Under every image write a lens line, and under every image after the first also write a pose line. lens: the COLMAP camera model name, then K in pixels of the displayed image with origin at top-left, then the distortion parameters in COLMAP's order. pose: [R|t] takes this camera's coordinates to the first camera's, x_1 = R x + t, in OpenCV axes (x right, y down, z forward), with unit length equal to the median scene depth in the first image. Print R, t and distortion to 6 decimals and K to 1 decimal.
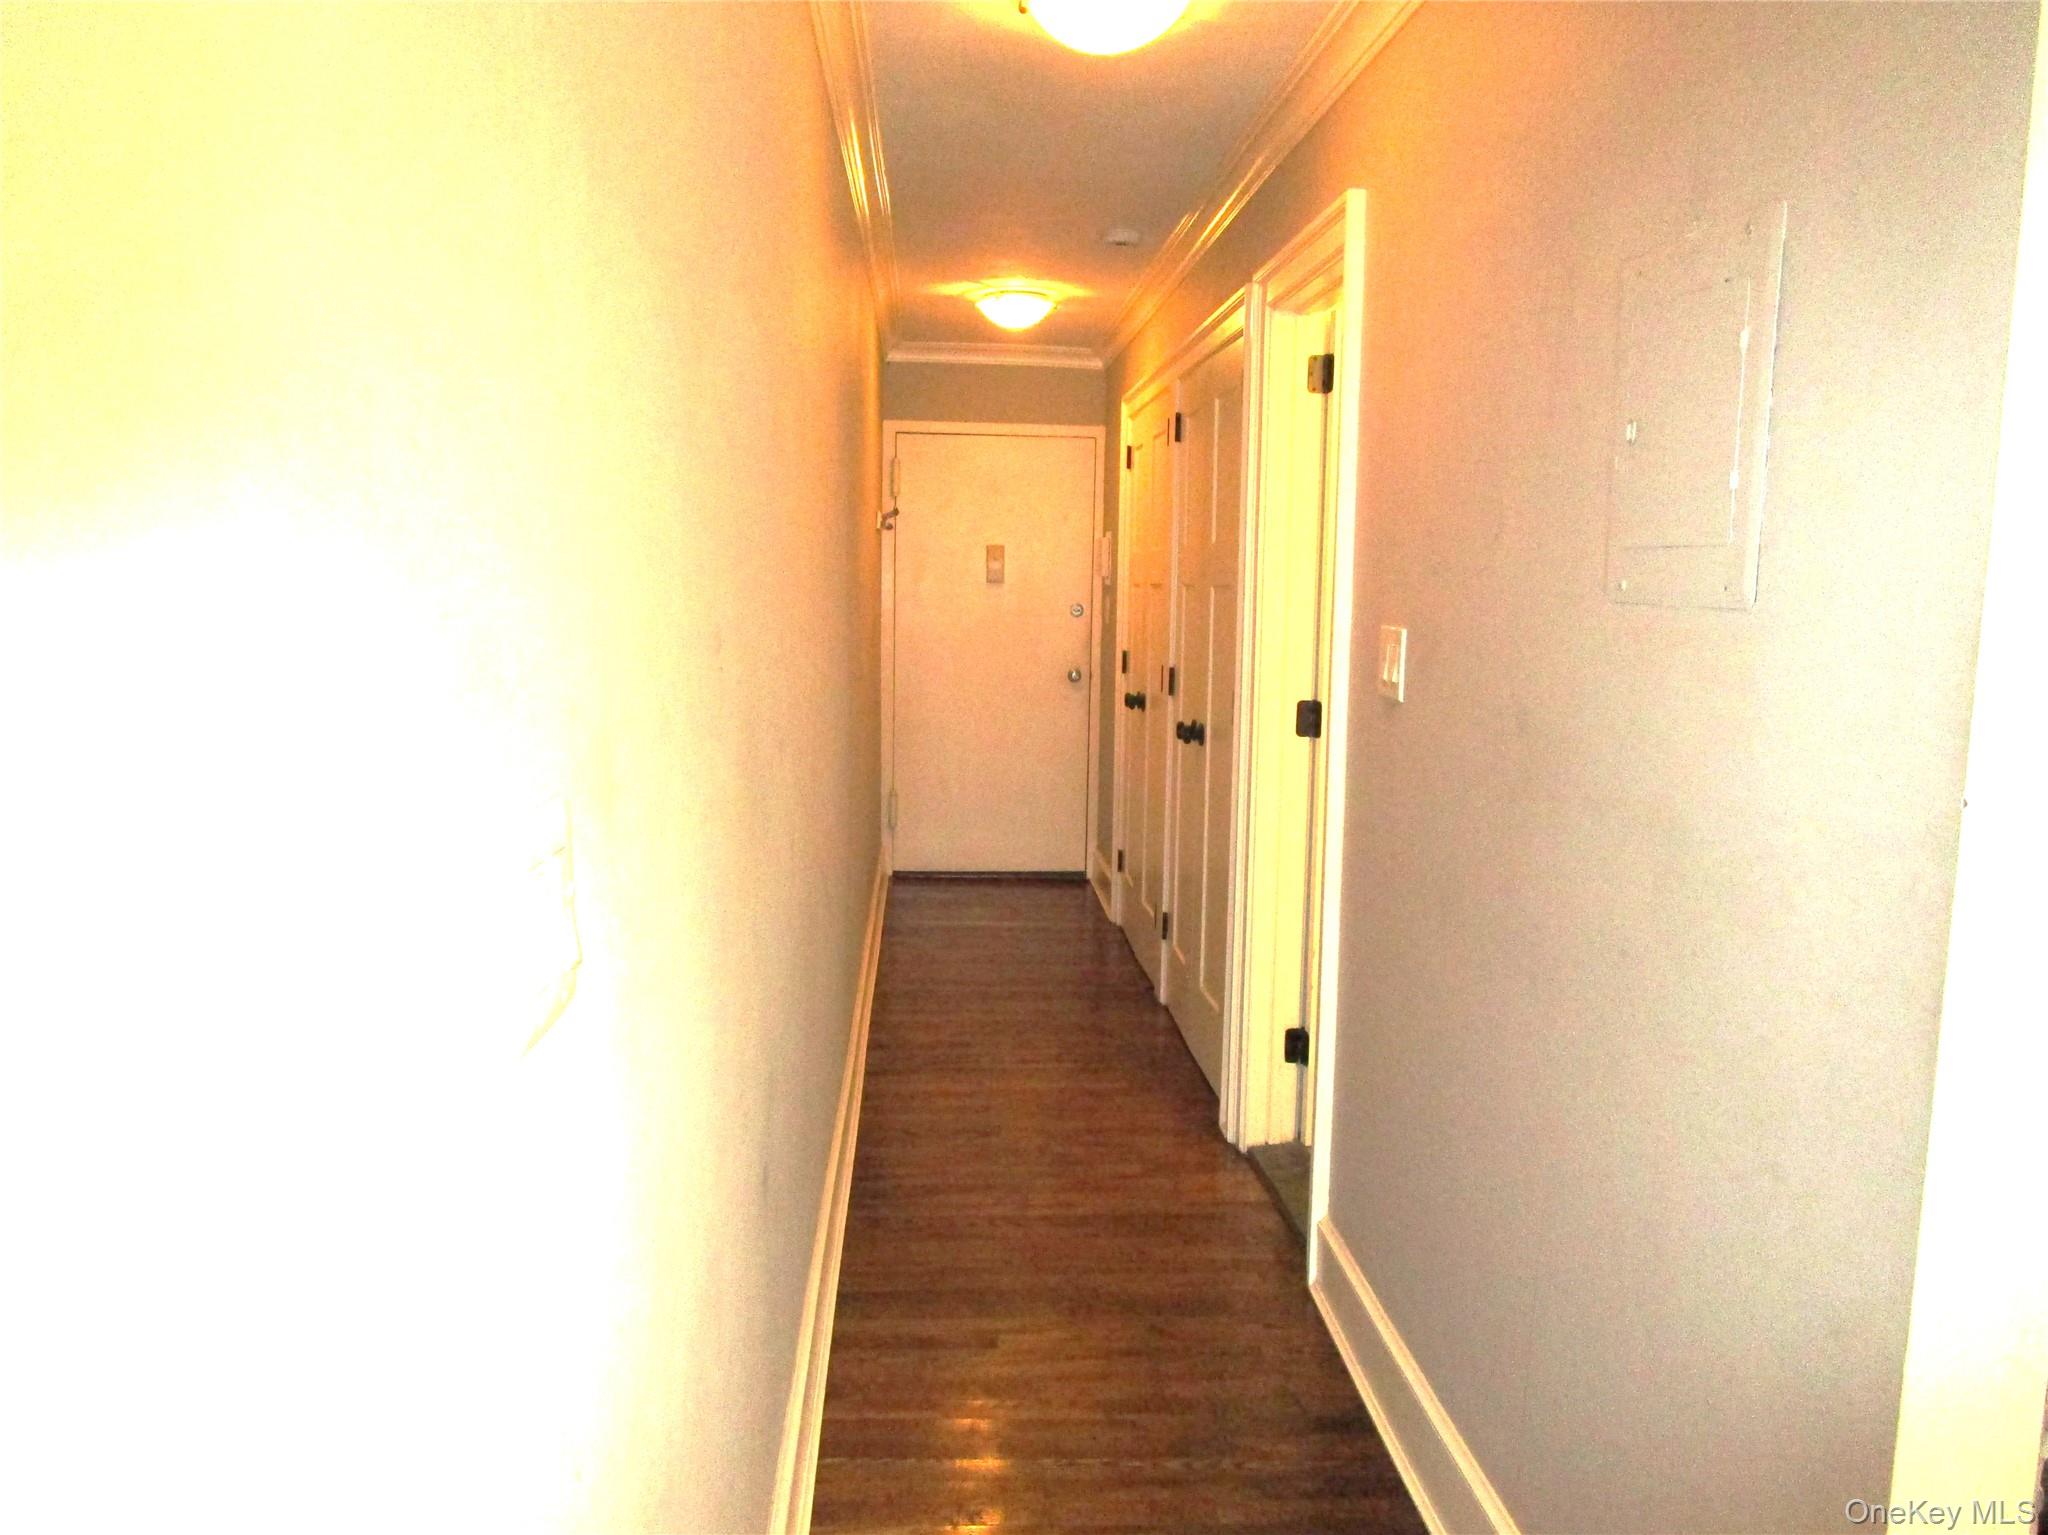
lens RADIAL K [[1545.0, 0, 1035.2], [0, 1545.0, 769.1], [0, 0, 1]] dist [-0.025161, -0.001611]
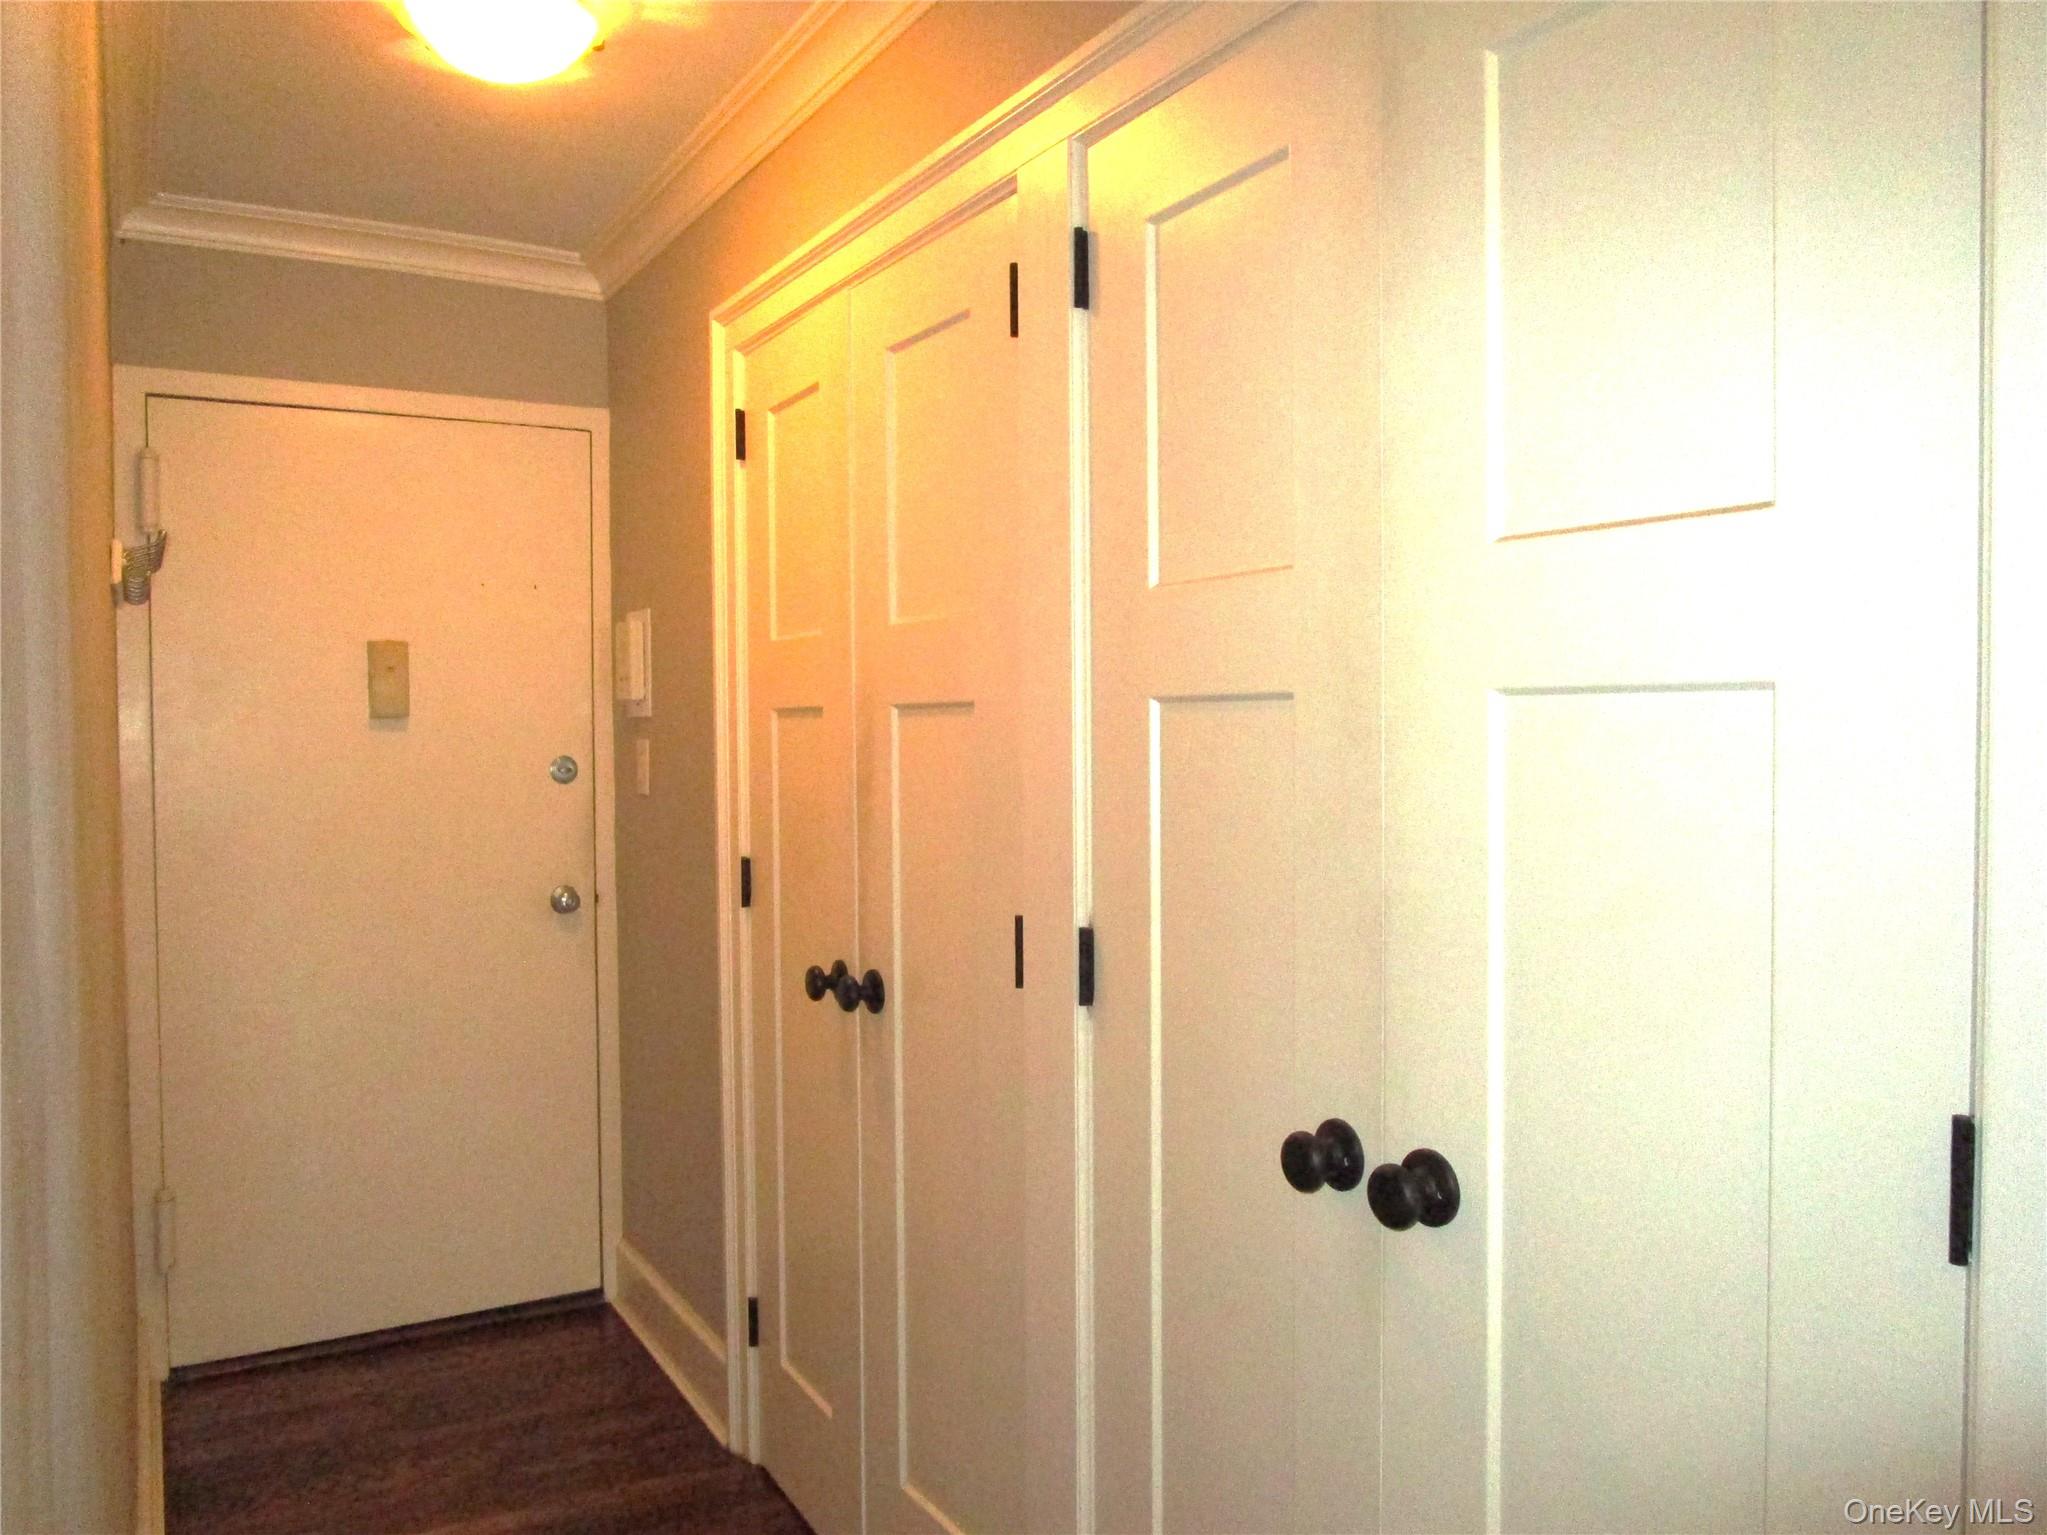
lens RADIAL K [[1544.3, 0, 1034.7], [0, 1544.3, 769.1], [0, 0, 1]] dist [-0.025161, -0.001611]
pose [[0.899859, -0.033639, 0.434882, -0.054585], [0.073261, 0.994514, -0.074664, -0.056028], [-0.429985, 0.099047, 0.897387, 0.497532]]
